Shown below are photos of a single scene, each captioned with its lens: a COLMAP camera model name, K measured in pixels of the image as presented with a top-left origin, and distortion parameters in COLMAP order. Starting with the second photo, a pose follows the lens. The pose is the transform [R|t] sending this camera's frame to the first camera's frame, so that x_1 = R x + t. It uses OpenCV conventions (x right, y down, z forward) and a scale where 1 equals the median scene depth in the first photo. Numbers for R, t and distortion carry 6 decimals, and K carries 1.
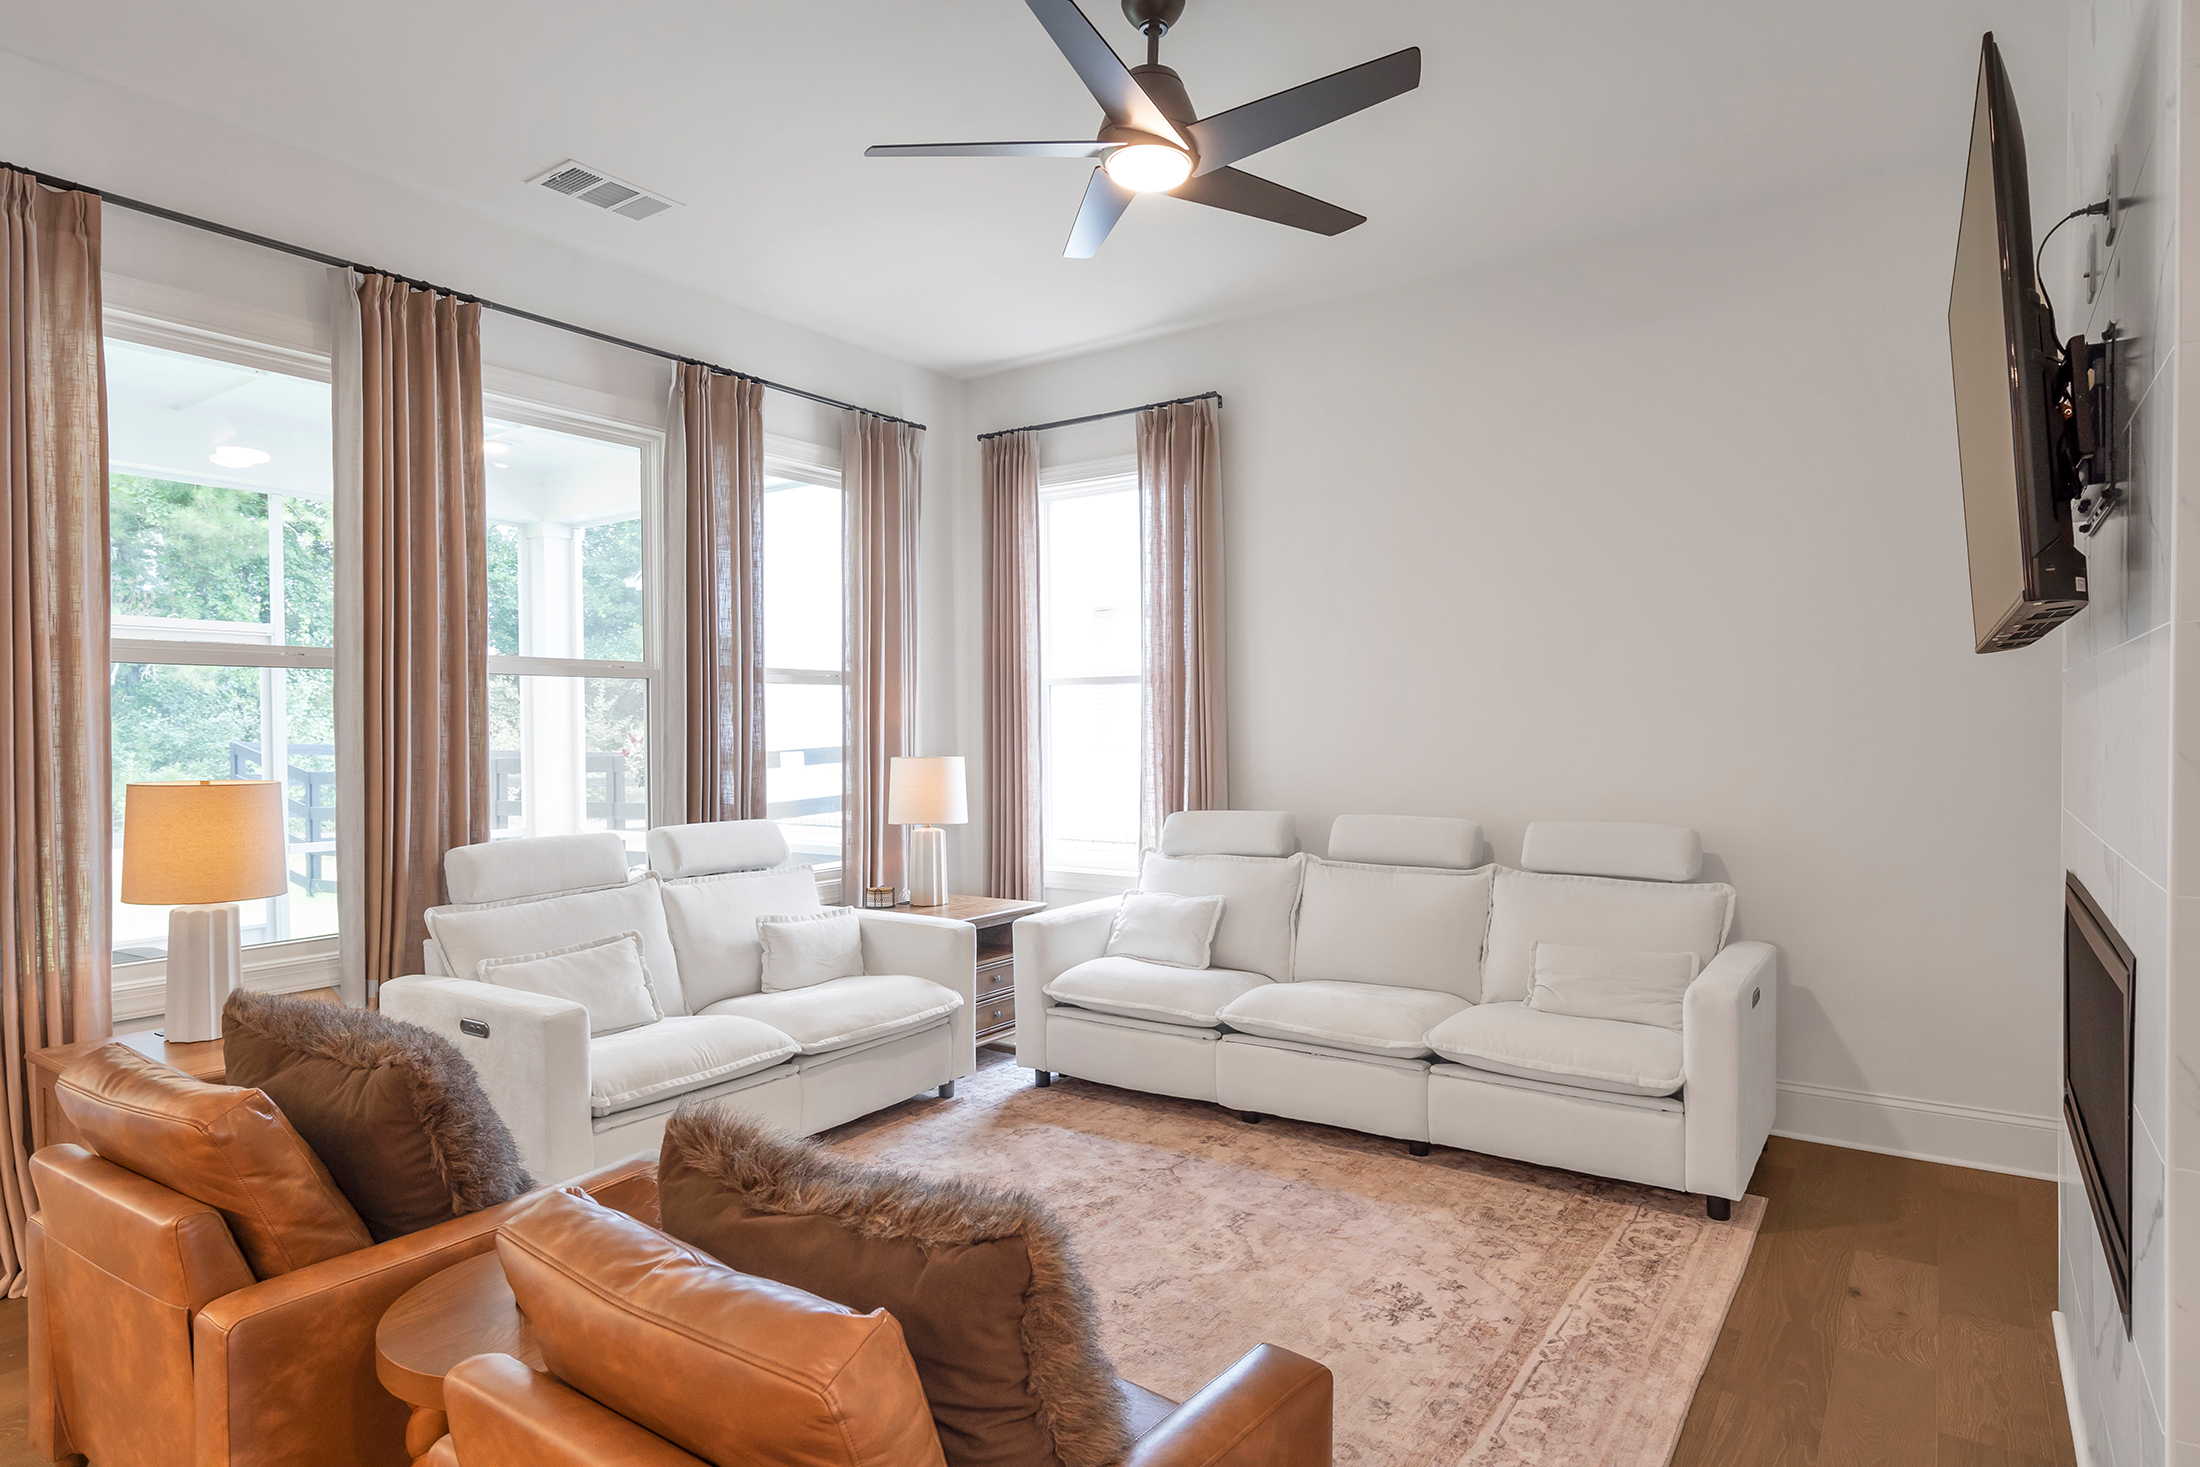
lens RADIAL K [[1220.9, 0, 1092.4], [0, 1220.9, 748.0], [0, 0, 1]] dist [0.004128, 0.003489]
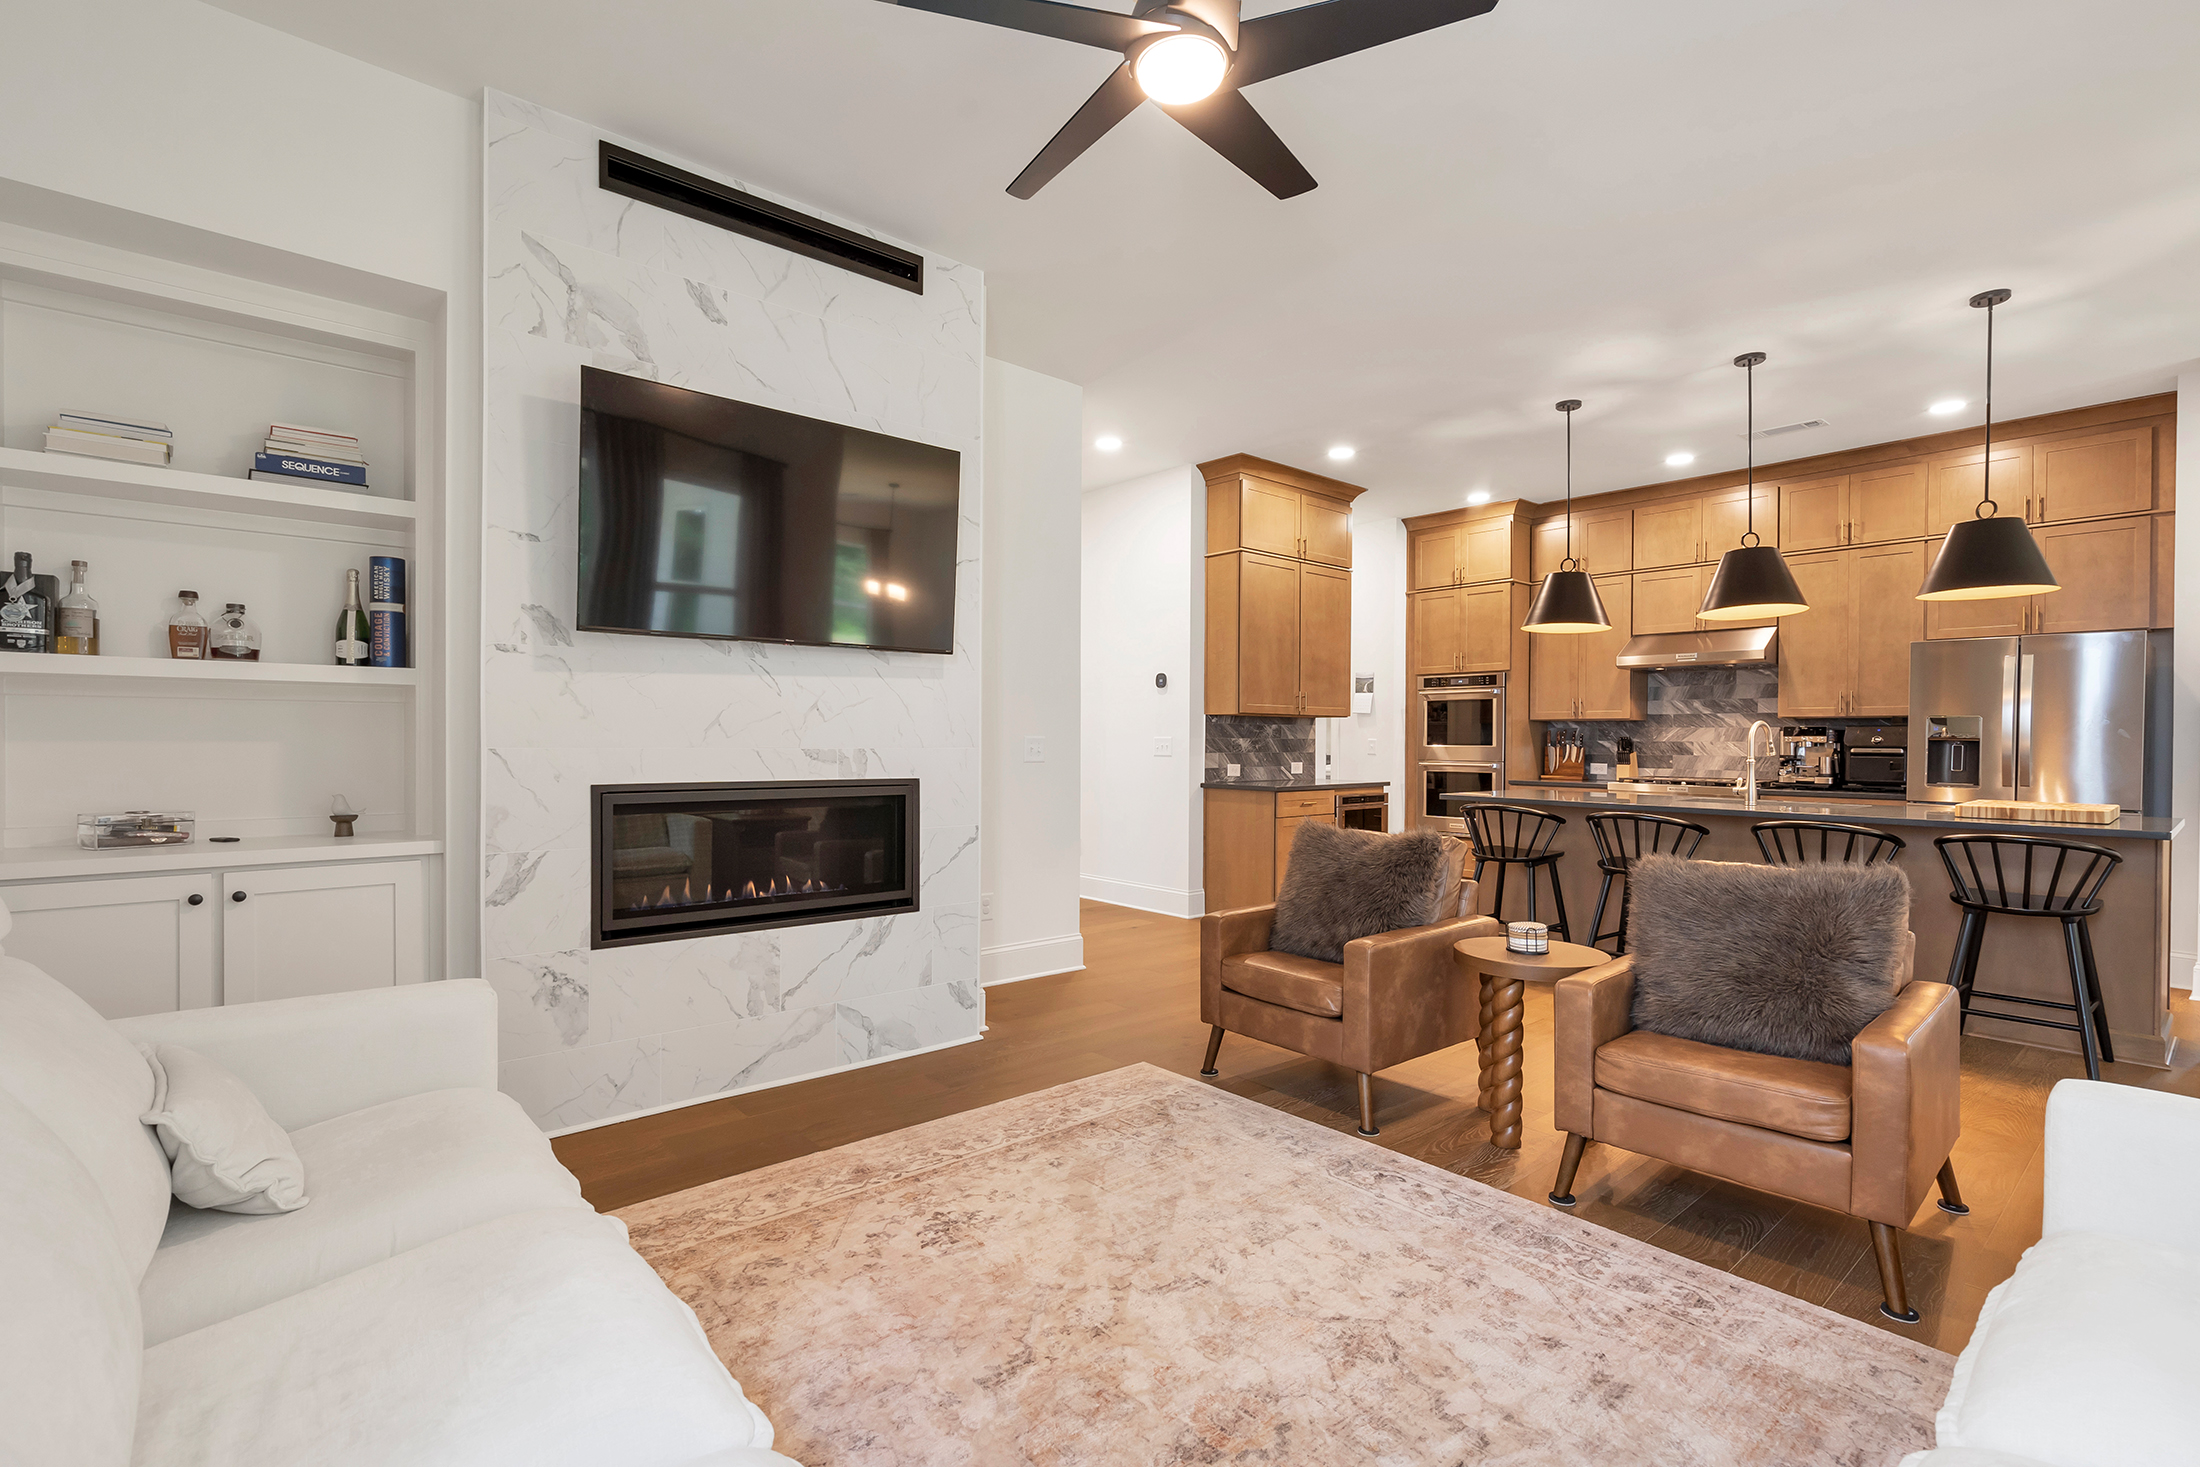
lens RADIAL K [[996.9, 0, 1097.6], [0, 996.9, 746.7], [0, 0, 1]] dist [-0.002718, -0.000243]
pose [[-0.968546, -0.000196, 0.248835, -0.054797], [0.005276, 0.999759, 0.021324, 0.018218], [-0.248779, 0.021966, -0.968311, 1.184069]]
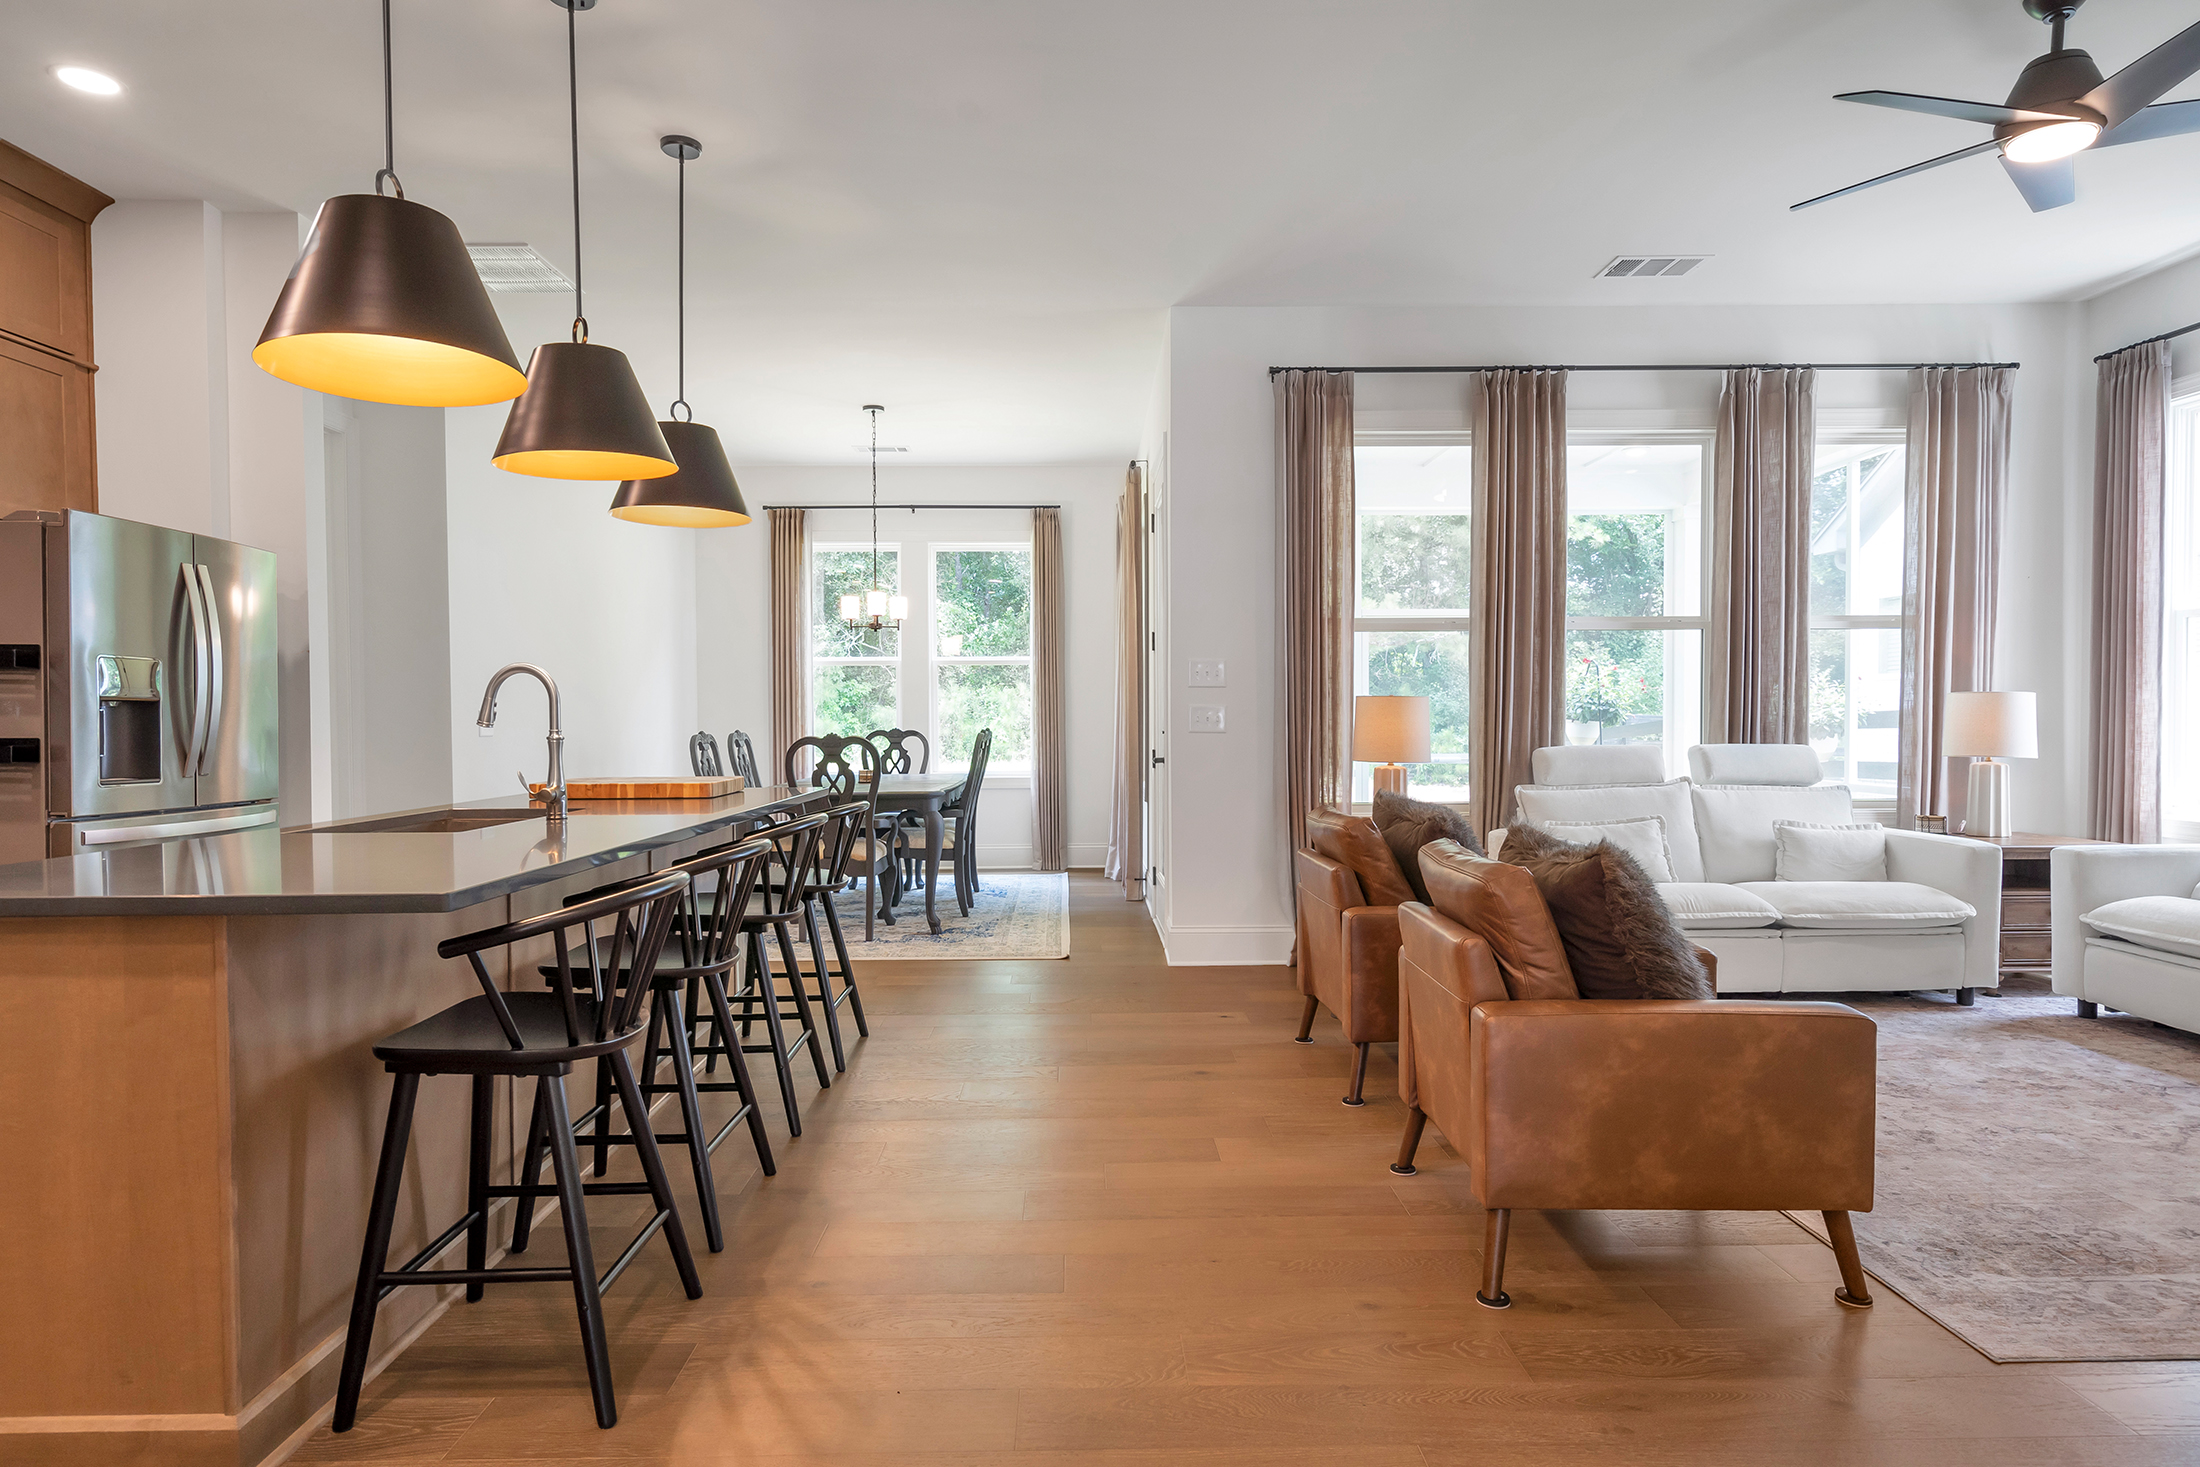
lens RADIAL K [[1220.9, 0, 1092.4], [0, 1220.9, 748.0], [0, 0, 1]] dist [0.004128, 0.003489]
pose [[0.587661, 0.025774, -0.808697, 0.306764], [-0.012245, 0.999661, 0.022962, 0.047441], [0.809015, -0.003592, 0.587777, -0.260362]]
